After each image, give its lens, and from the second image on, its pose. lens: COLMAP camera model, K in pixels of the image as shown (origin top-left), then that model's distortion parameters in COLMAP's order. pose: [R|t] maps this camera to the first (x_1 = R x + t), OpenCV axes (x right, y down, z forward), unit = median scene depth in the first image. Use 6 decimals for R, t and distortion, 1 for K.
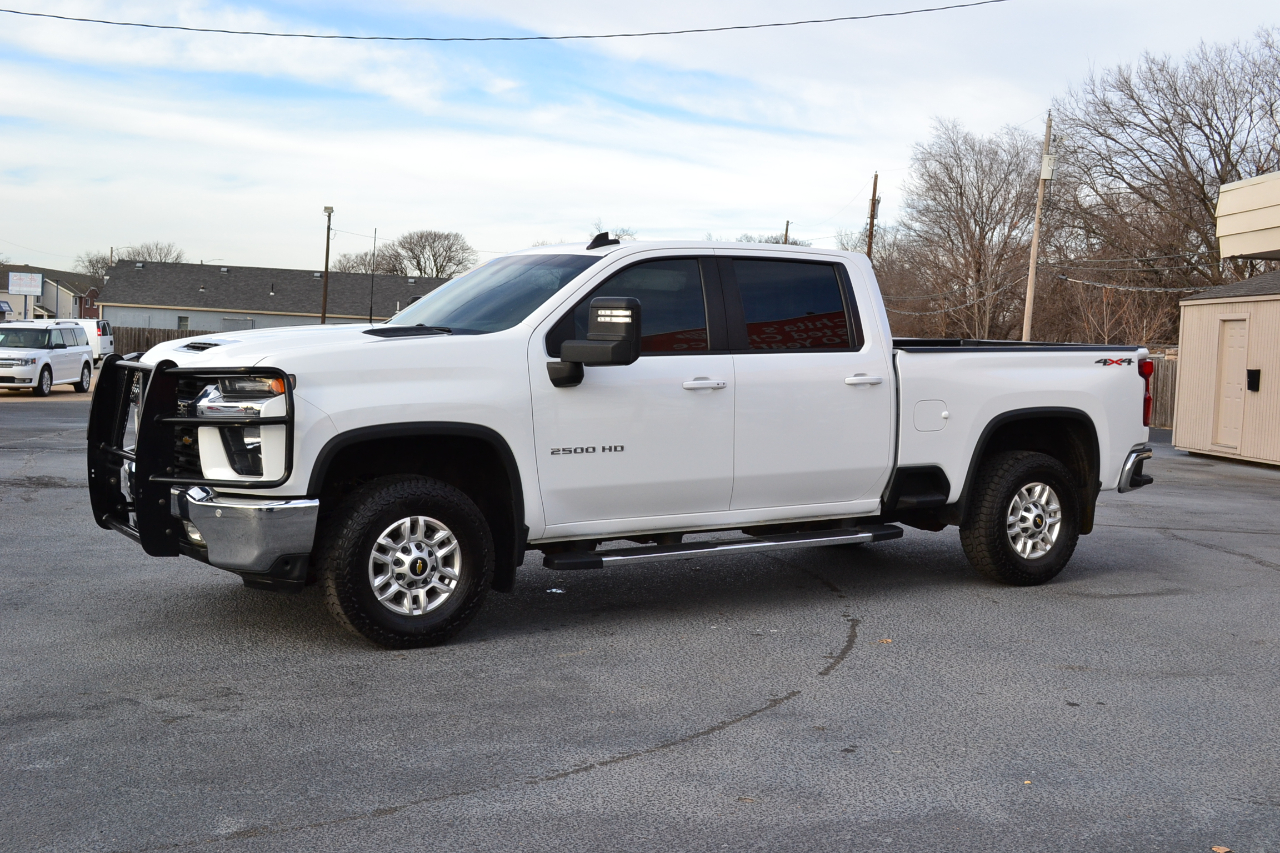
lens RADIAL K [[1513.4, 0, 632.2], [0, 1513.4, 431.0], [0, 0, 1]] dist [-0.050016, 0.014168]
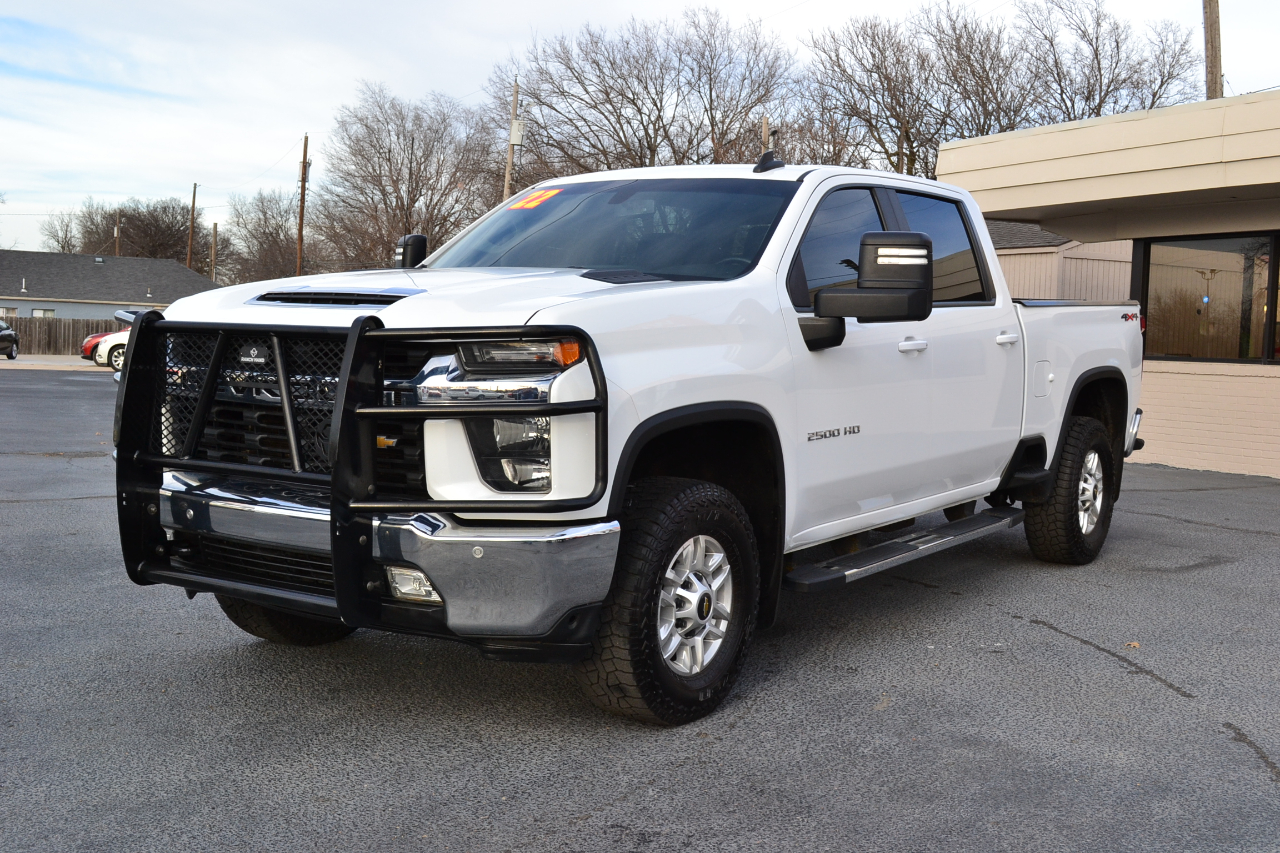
lens RADIAL K [[1513.4, 0, 632.2], [0, 1513.4, 431.0], [0, 0, 1]] dist [-0.050016, 0.014168]
pose [[0.916325, -0.037272, 0.398697, -0.404896], [0.029110, 0.999225, 0.026508, -0.011071], [-0.399376, -0.012684, 0.916700, 0.324977]]
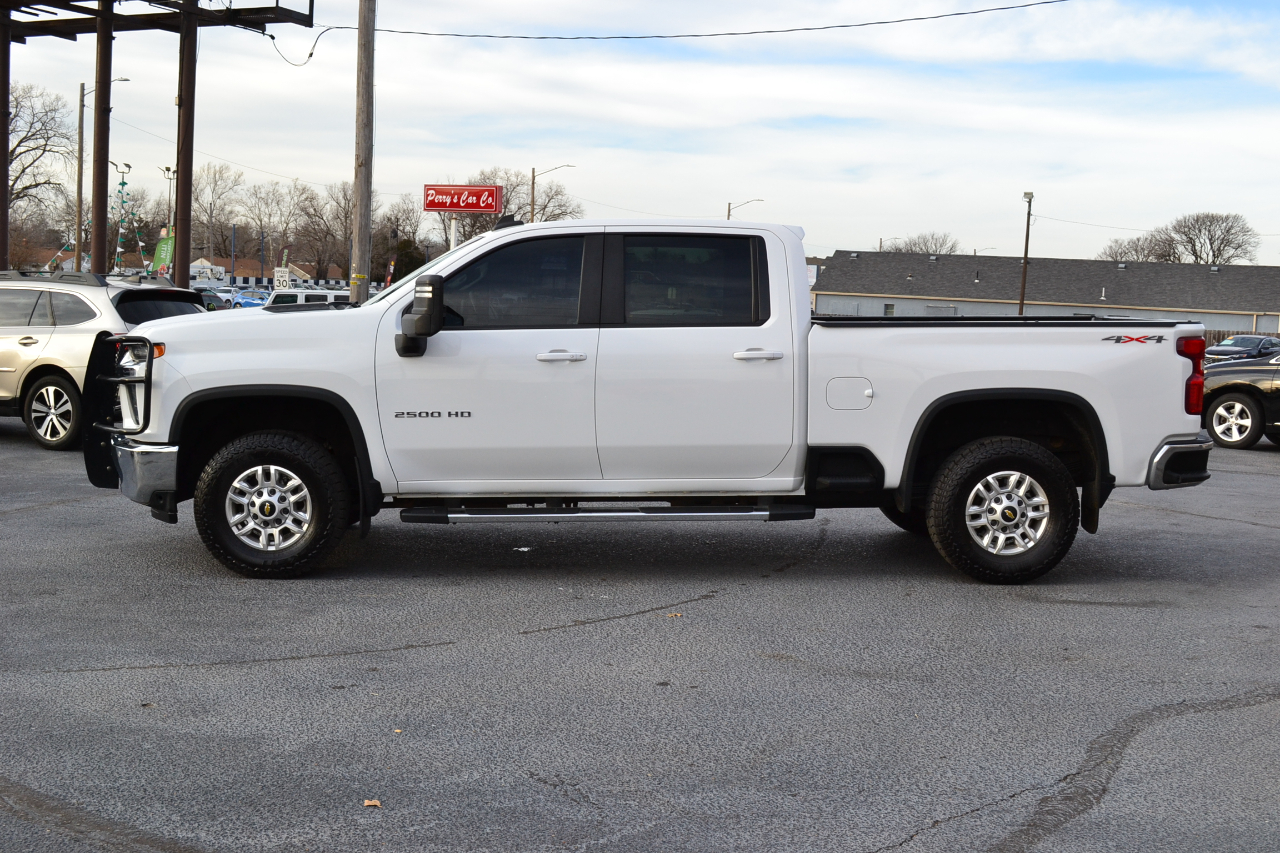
lens RADIAL K [[1513.4, 0, 632.2], [0, 1513.4, 431.0], [0, 0, 1]] dist [-0.050016, 0.014168]
pose [[0.867832, 0.033475, -0.495729, 0.606731], [-0.029752, 0.999439, 0.015403, 0.003115], [0.495966, 0.001382, 0.868341, 0.114925]]
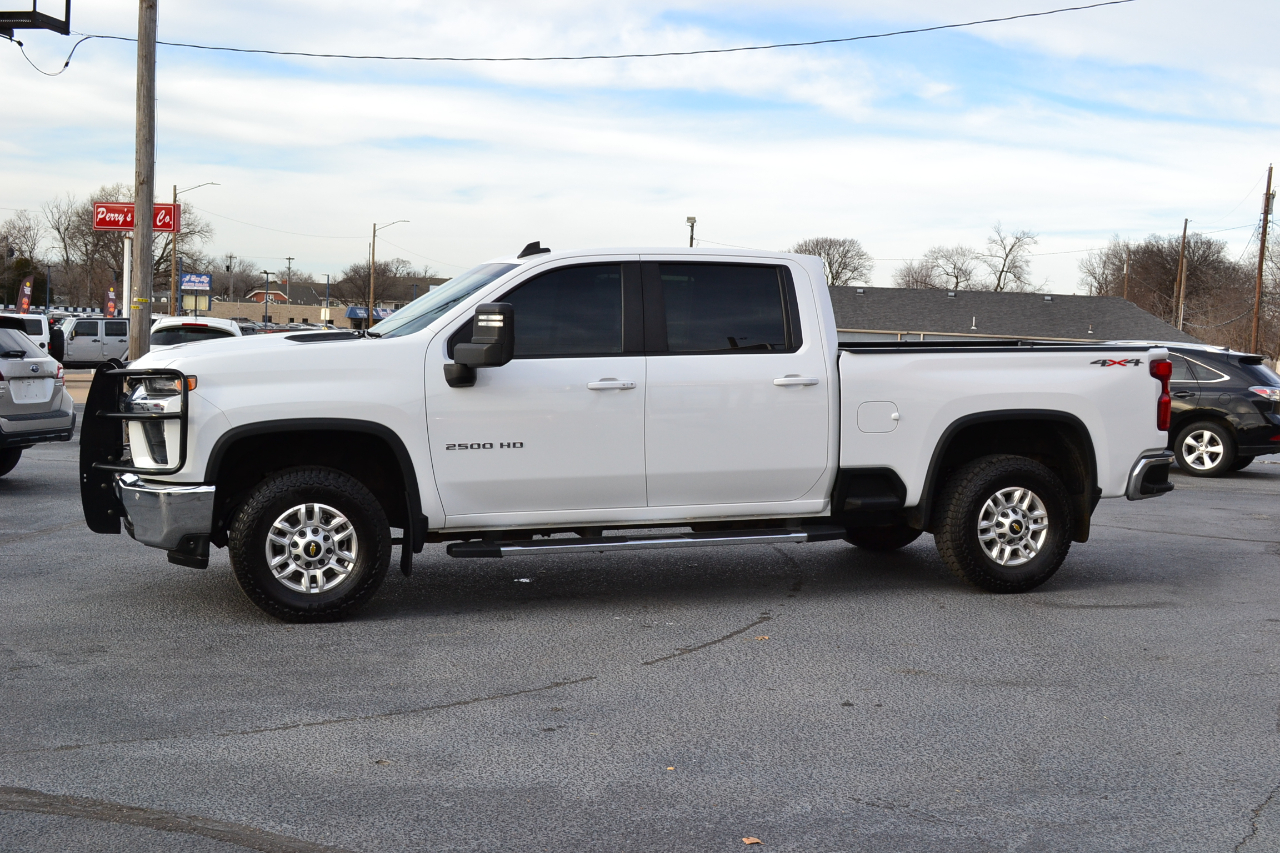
lens RADIAL K [[1513.4, 0, 632.2], [0, 1513.4, 431.0], [0, 0, 1]] dist [-0.050016, 0.014168]
pose [[0.962980, 0.008506, -0.269437, 0.340642], [-0.009728, 0.999948, -0.003203, 0.004142], [0.269396, 0.005706, 0.963013, -0.000922]]
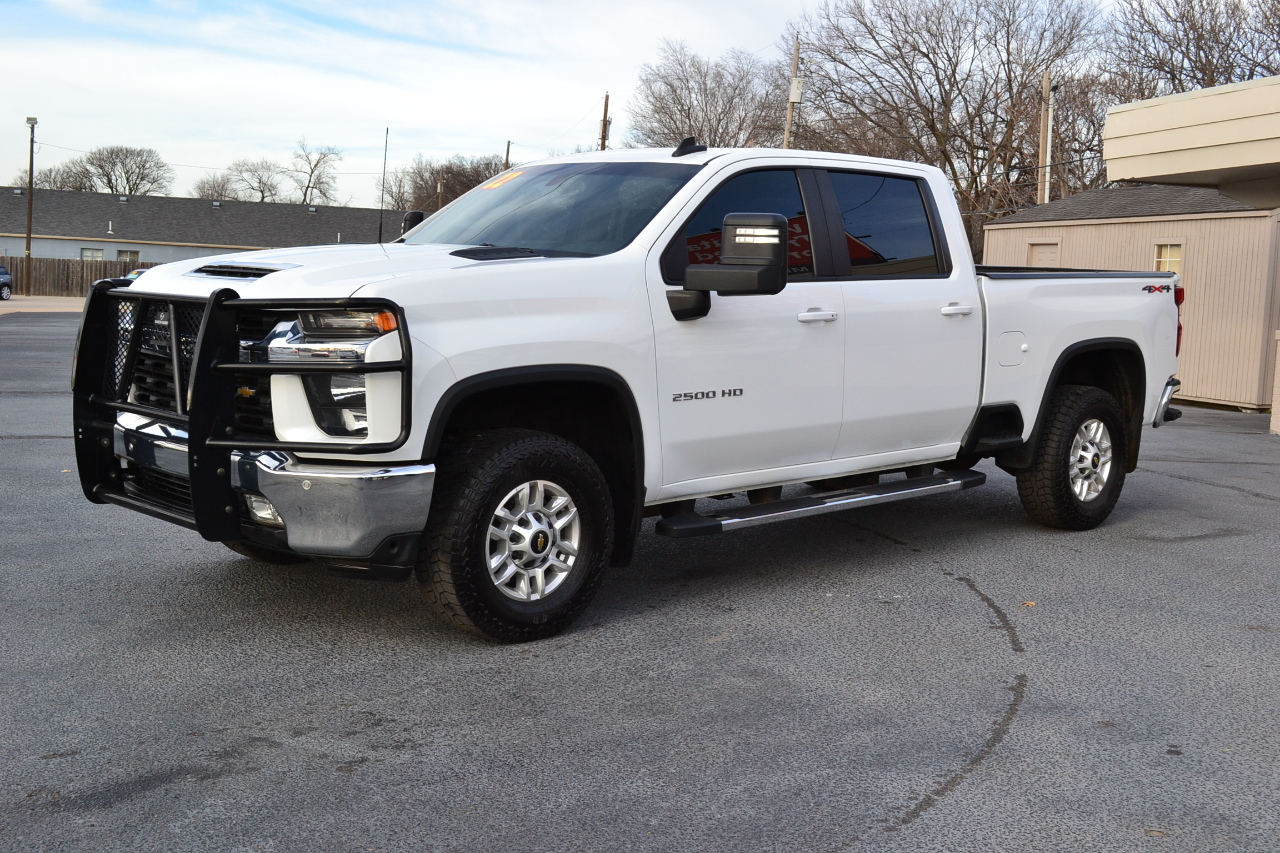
lens RADIAL K [[1513.4, 0, 632.2], [0, 1513.4, 431.0], [0, 0, 1]] dist [-0.050016, 0.014168]
pose [[0.980208, -0.019267, 0.197031, -0.225771], [0.009204, 0.998612, 0.051862, -0.010907], [-0.197757, -0.049022, 0.979025, 0.171430]]
